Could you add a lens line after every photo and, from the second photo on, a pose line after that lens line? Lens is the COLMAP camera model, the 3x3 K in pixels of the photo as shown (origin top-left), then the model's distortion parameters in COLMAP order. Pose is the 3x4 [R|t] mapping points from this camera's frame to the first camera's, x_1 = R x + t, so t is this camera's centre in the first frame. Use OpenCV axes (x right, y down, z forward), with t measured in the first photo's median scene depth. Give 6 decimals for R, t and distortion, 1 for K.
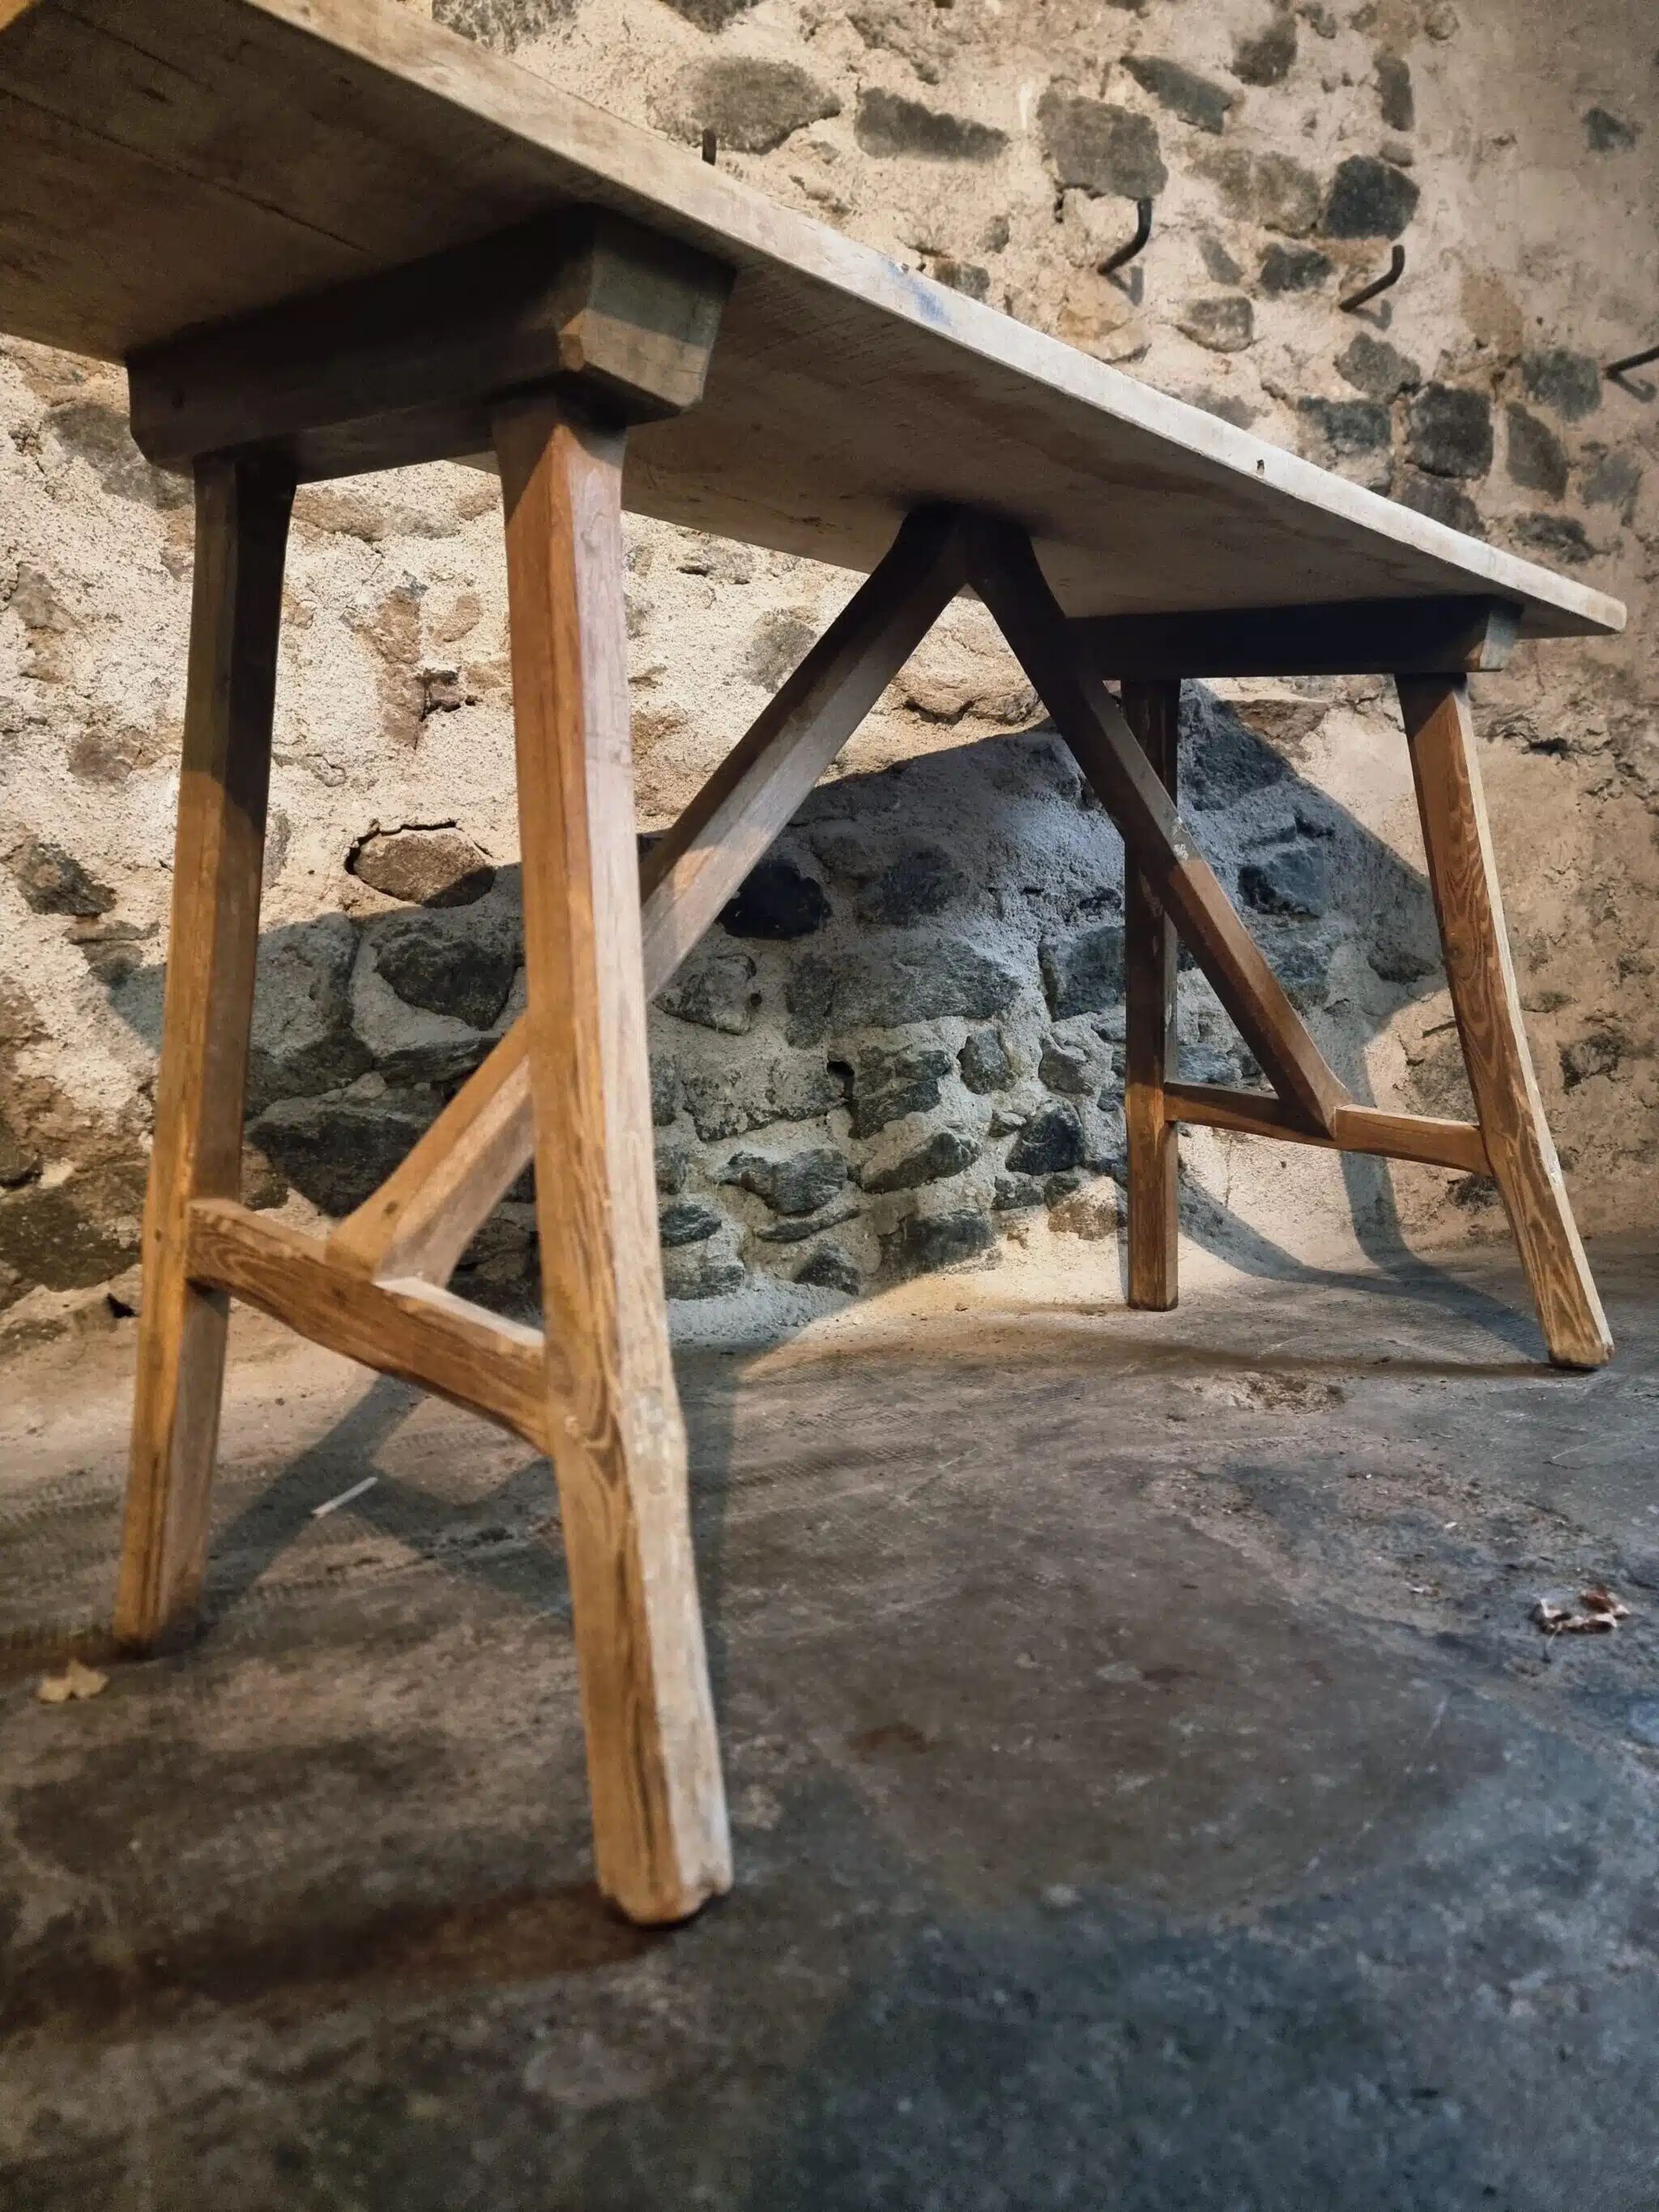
lens RADIAL K [[1529.8, 0, 811.5], [0, 1529.8, 1112.1], [0, 0, 1]] dist [0.066031, -0.058938]
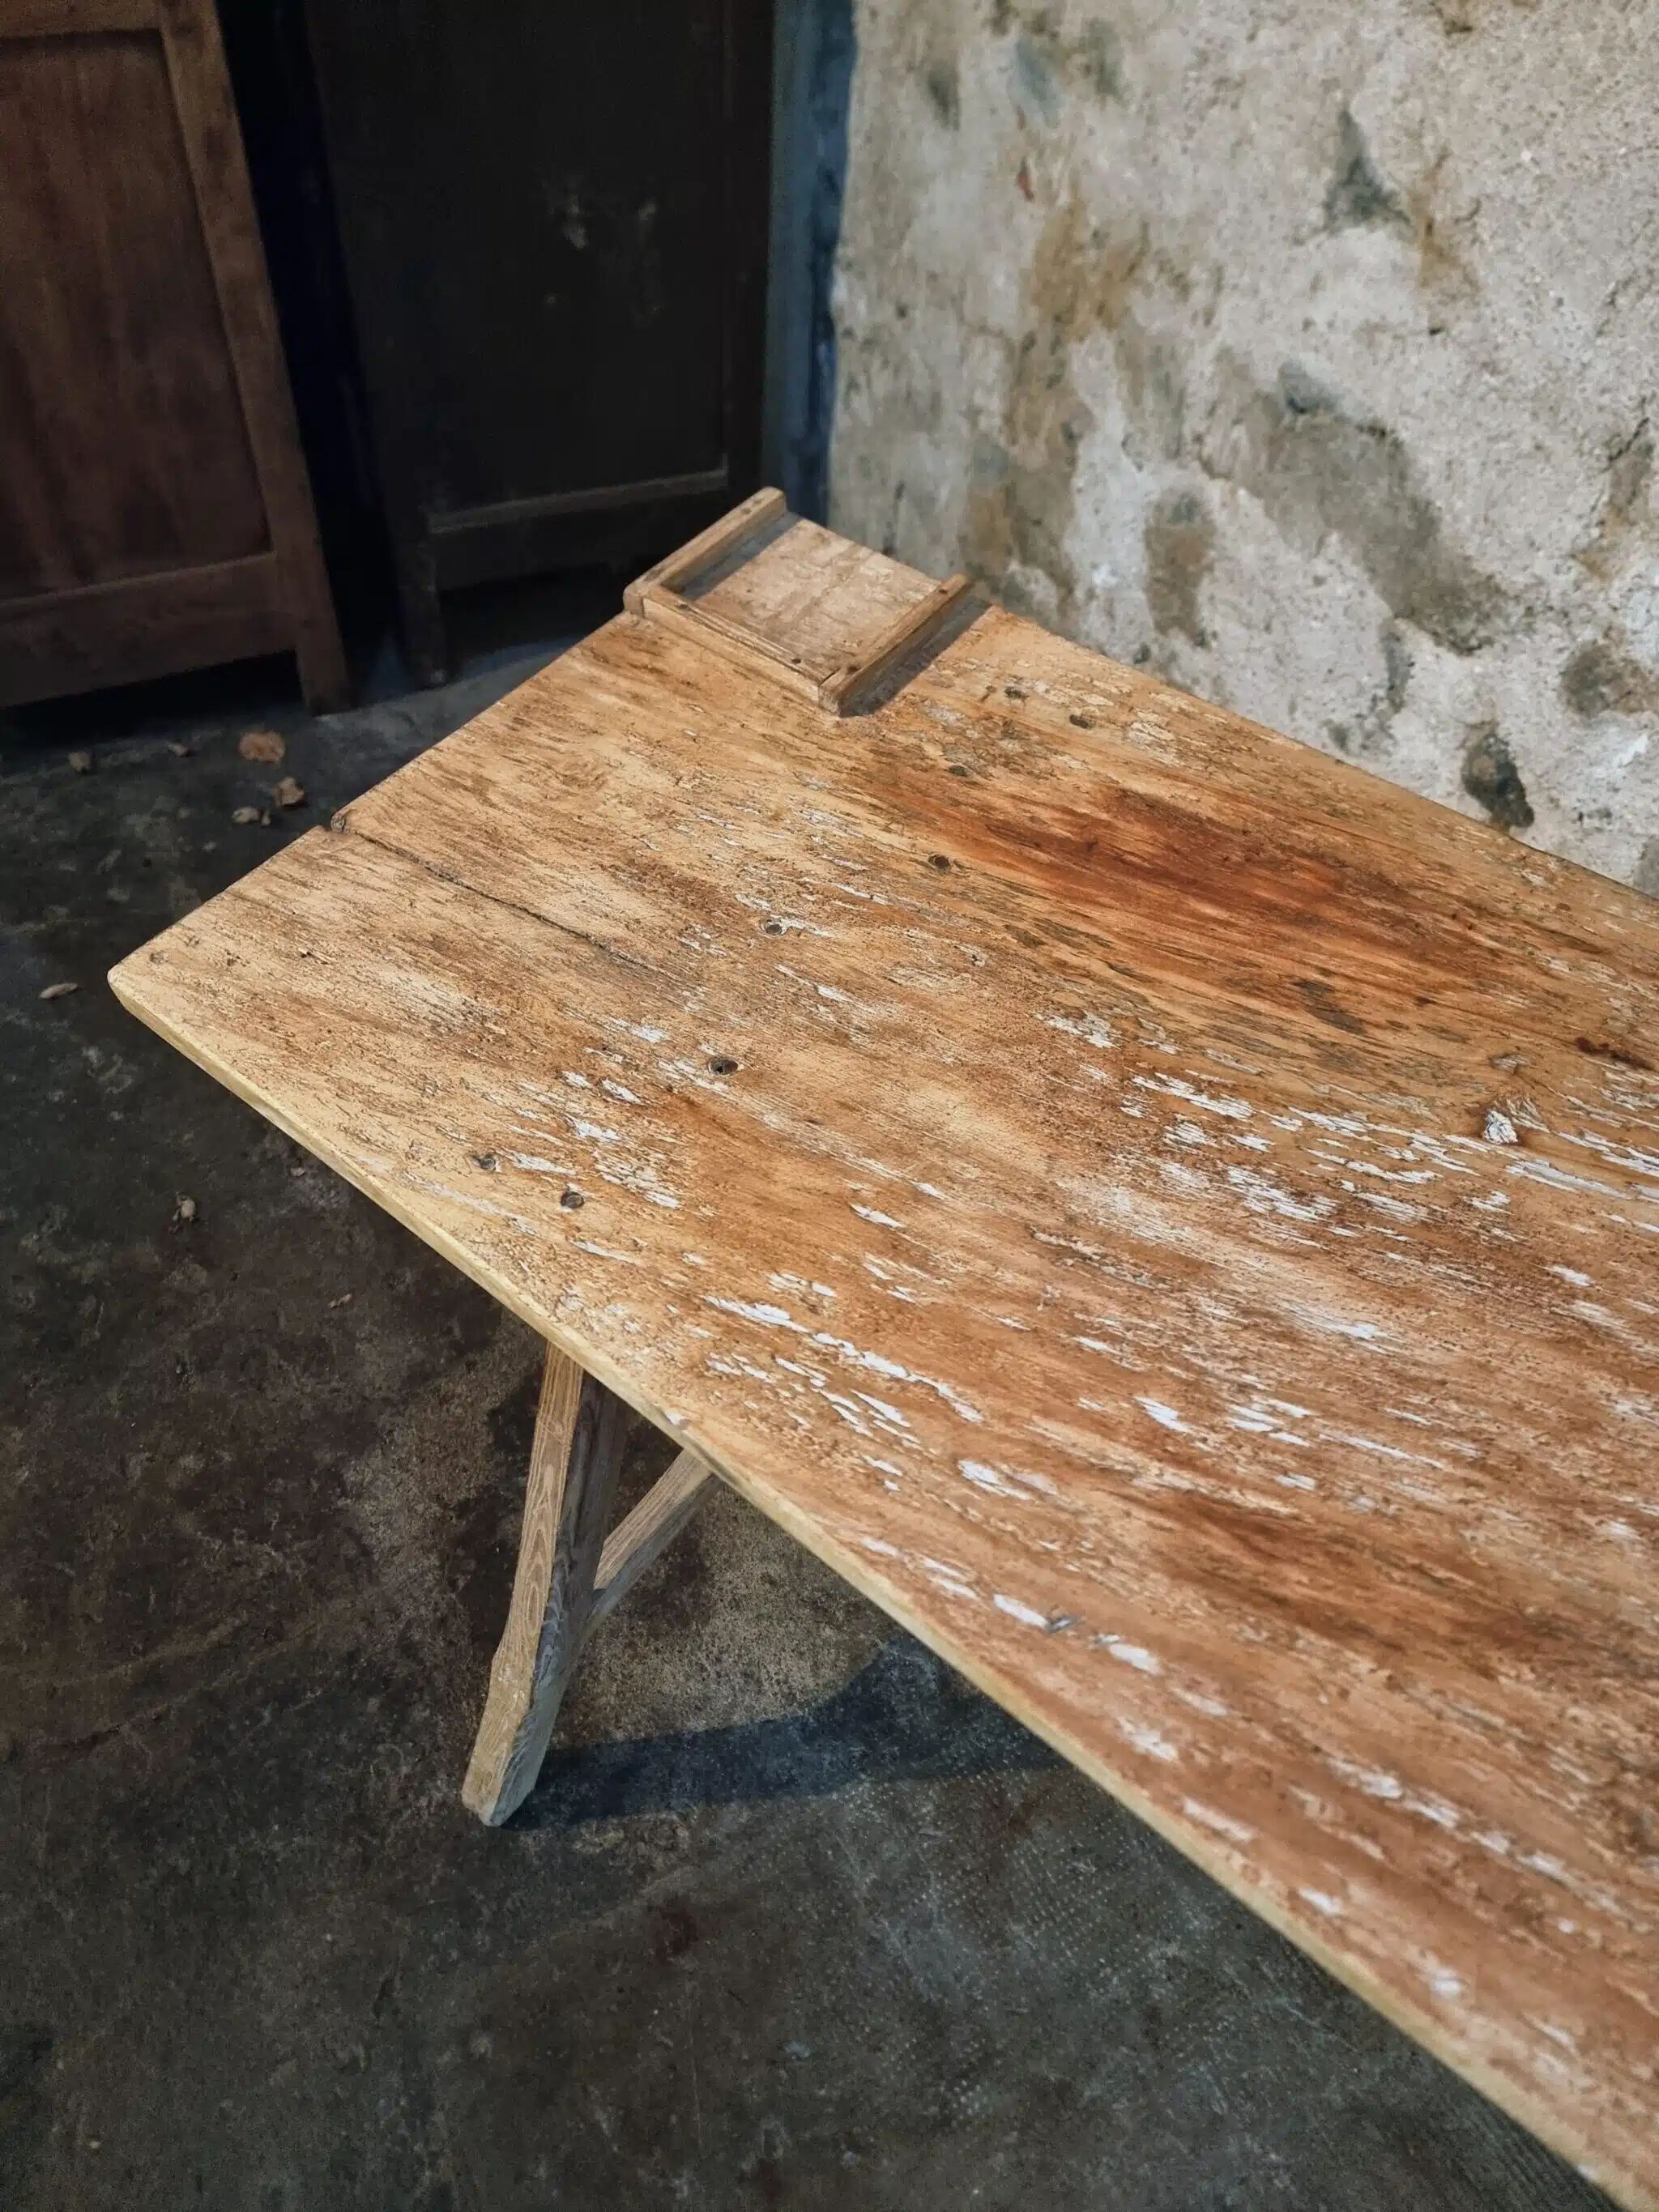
lens RADIAL K [[1562.4, 0, 792.1], [0, 1562.4, 1104.6], [0, 0, 1]] dist [0.062964, -0.048158]
pose [[0.050174, 0.747444, -0.662427, 0.210767], [-0.120861, 0.662932, 0.738860, -0.552468], [0.991401, 0.042990, 0.123599, 0.411351]]
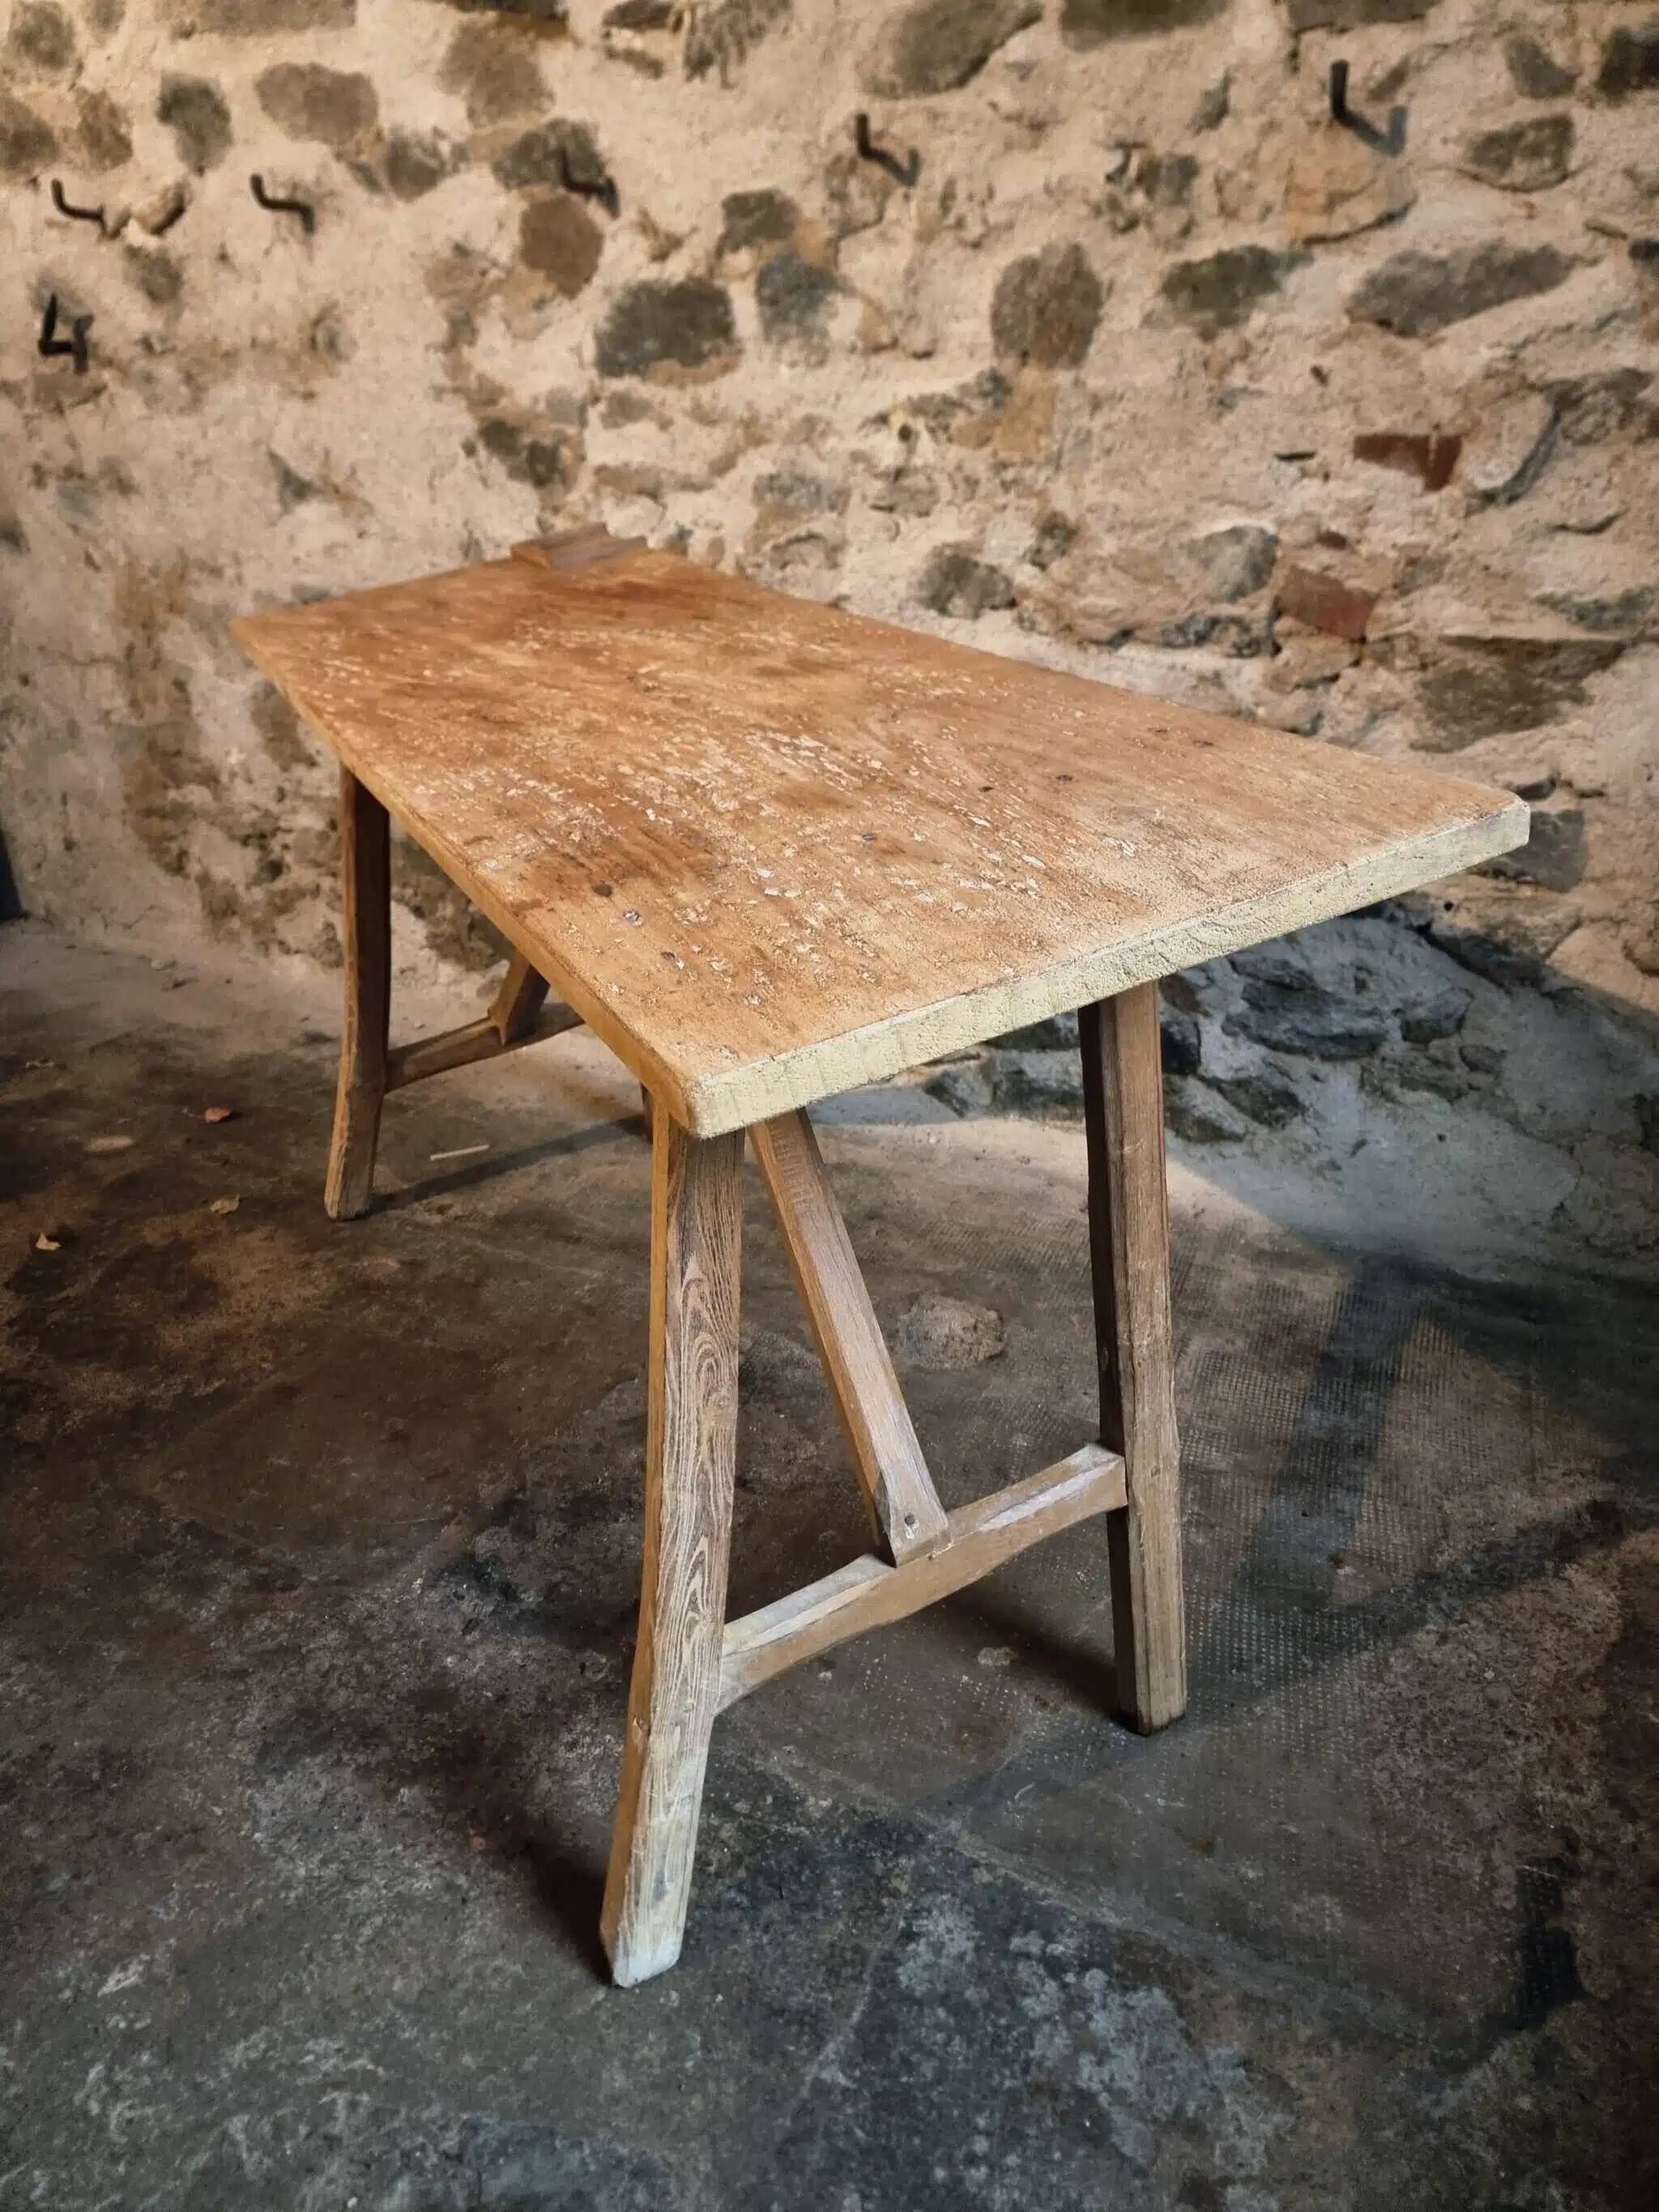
lens RADIAL K [[1555.1, 0, 823.4], [0, 1555.1, 1103.6], [0, 0, 1]] dist [0.049733, -0.047628]
pose [[0.632676, 0.354458, -0.688535, 0.860338], [-0.077132, 0.913523, 0.399407, -0.404883], [0.770566, -0.199587, 0.605304, 0.158561]]
